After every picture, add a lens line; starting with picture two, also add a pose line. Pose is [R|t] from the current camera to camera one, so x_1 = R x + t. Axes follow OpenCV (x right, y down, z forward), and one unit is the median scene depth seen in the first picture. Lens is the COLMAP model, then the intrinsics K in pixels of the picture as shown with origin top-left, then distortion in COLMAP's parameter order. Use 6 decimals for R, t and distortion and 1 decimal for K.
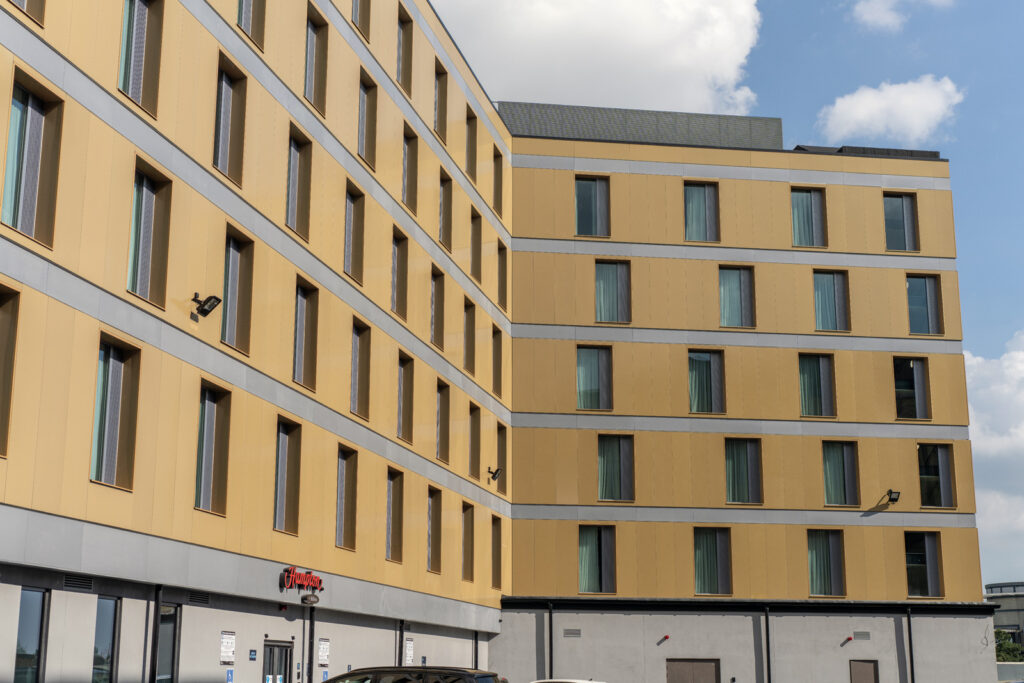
lens RADIAL K [[1392.7, 0, 512.0], [0, 1392.7, 341.5], [0, 0, 1]] dist [-0.120891, 0.007850]
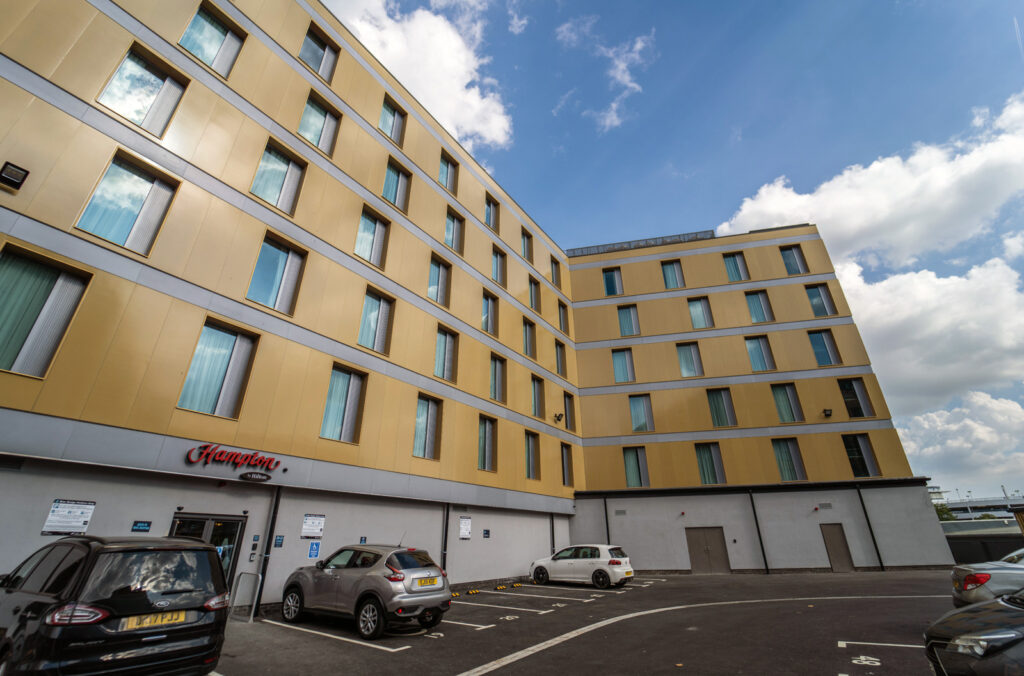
lens RADIAL K [[404.4, 0, 537.4], [0, 404.4, 367.0], [0, 0, 1]] dist [-0.037265, 0.000042]
pose [[0.937435, -0.164248, -0.306982, 0.126308], [0.108717, 0.975733, -0.190066, 0.125504], [0.330750, 0.144801, 0.932543, 0.515119]]
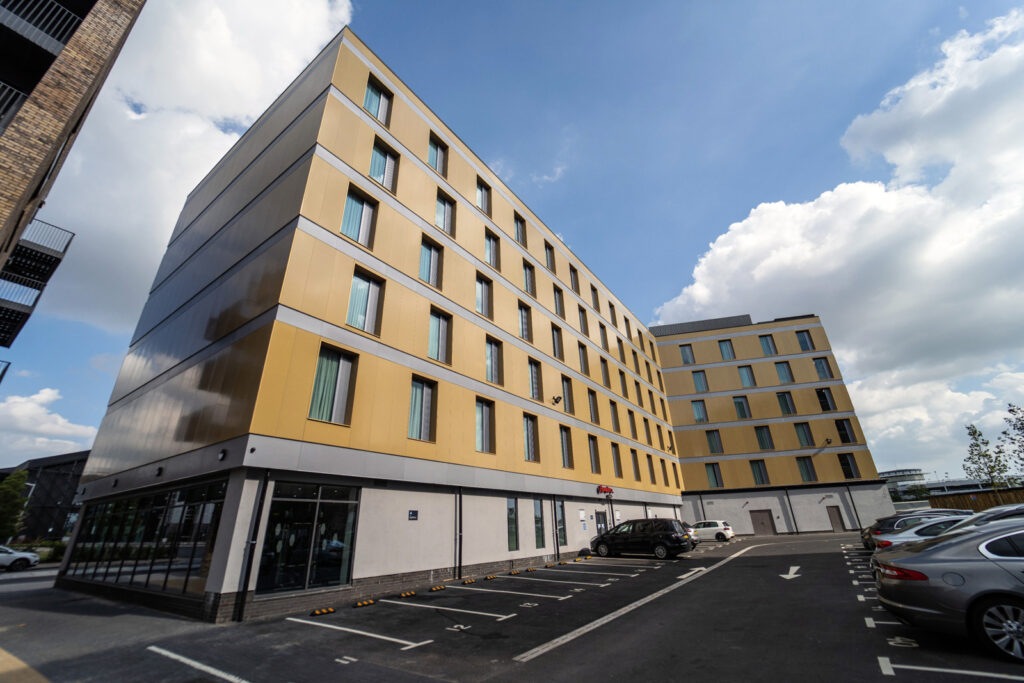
lens RADIAL K [[405.3, 0, 512.0], [0, 405.3, 341.5], [0, 0, 1]] dist [-0.044776, -0.000200]
pose [[0.919902, -0.186433, -0.344998, 0.014216], [0.117922, 0.970553, -0.210050, 0.014359], [0.374000, 0.152542, 0.914798, 0.059591]]
